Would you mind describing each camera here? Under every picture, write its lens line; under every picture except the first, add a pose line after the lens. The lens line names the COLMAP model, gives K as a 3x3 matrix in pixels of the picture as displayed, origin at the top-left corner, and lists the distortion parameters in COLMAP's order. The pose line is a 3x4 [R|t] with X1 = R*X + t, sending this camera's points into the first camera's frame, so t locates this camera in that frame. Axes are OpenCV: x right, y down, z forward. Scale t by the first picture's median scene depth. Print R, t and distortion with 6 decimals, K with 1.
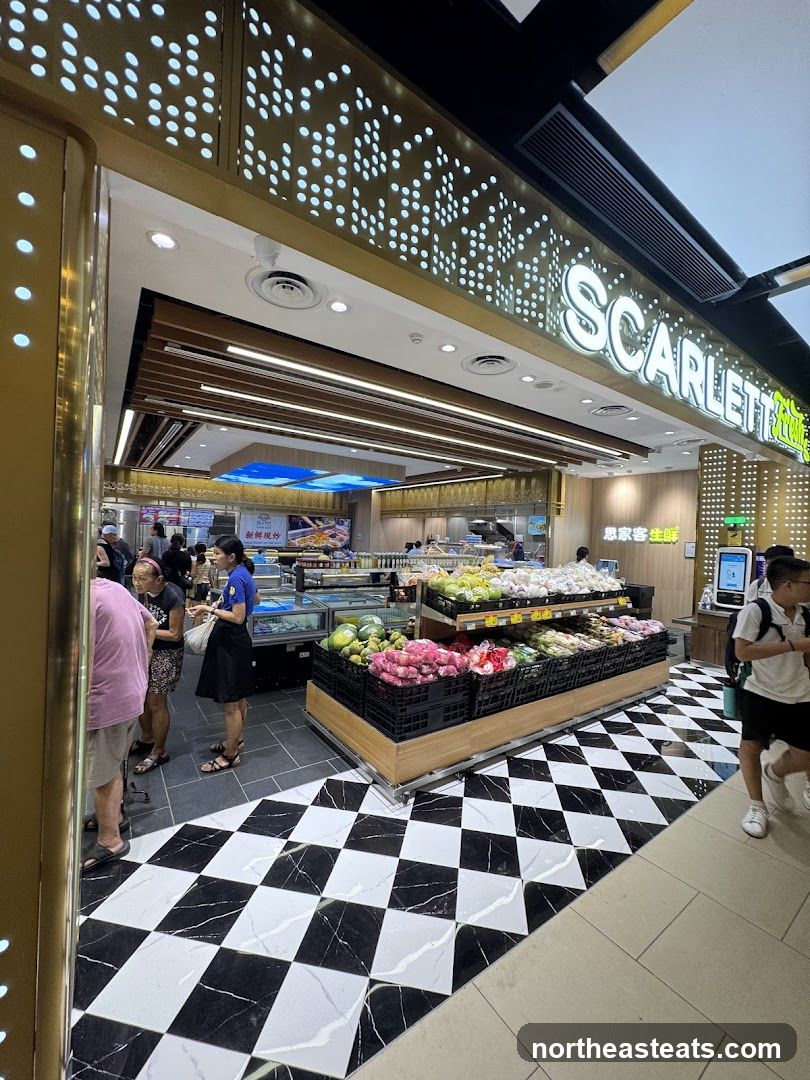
lens RADIAL K [[435.0, 0, 404.2], [0, 435.0, 539.2], [0, 0, 1]] dist [-0.002120, -0.000037]
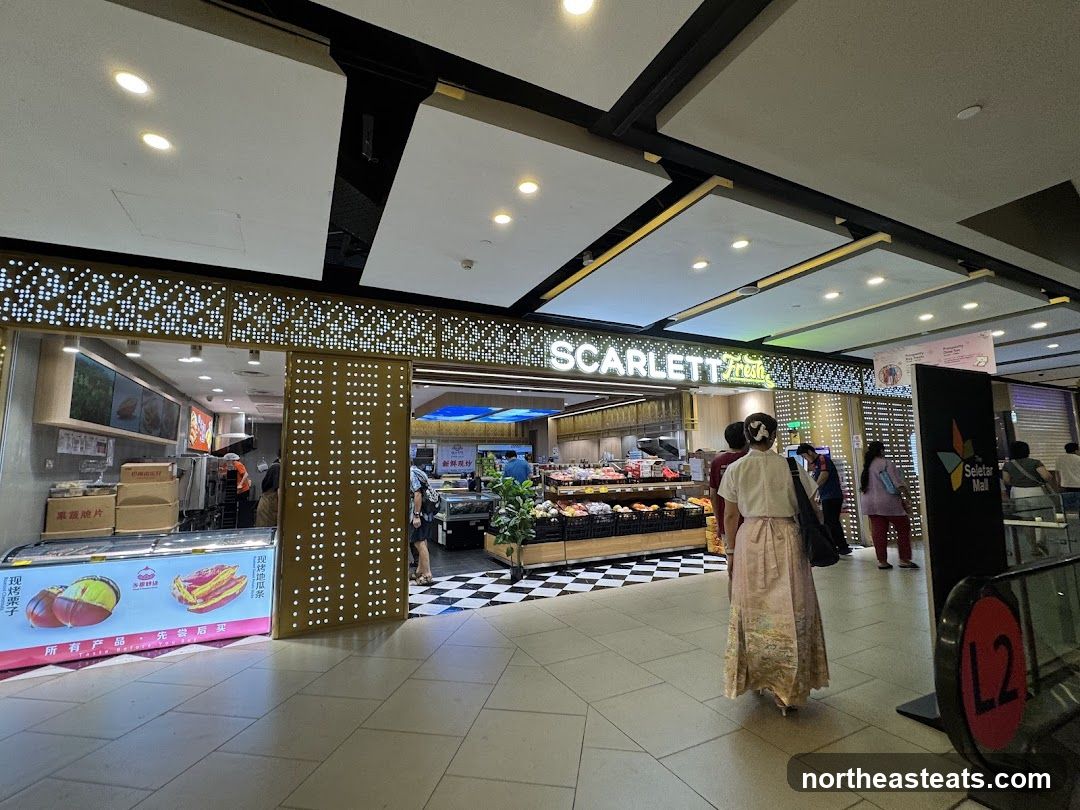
lens RADIAL K [[482.6, 0, 541.7], [0, 482.6, 407.2], [0, 0, 1]] dist [0.000071, -0.000004]
pose [[0.987610, -0.073730, -0.138532, 0.121343], [0.055685, 0.989962, -0.129898, 0.031373], [0.146719, 0.120574, 0.981802, -0.343949]]
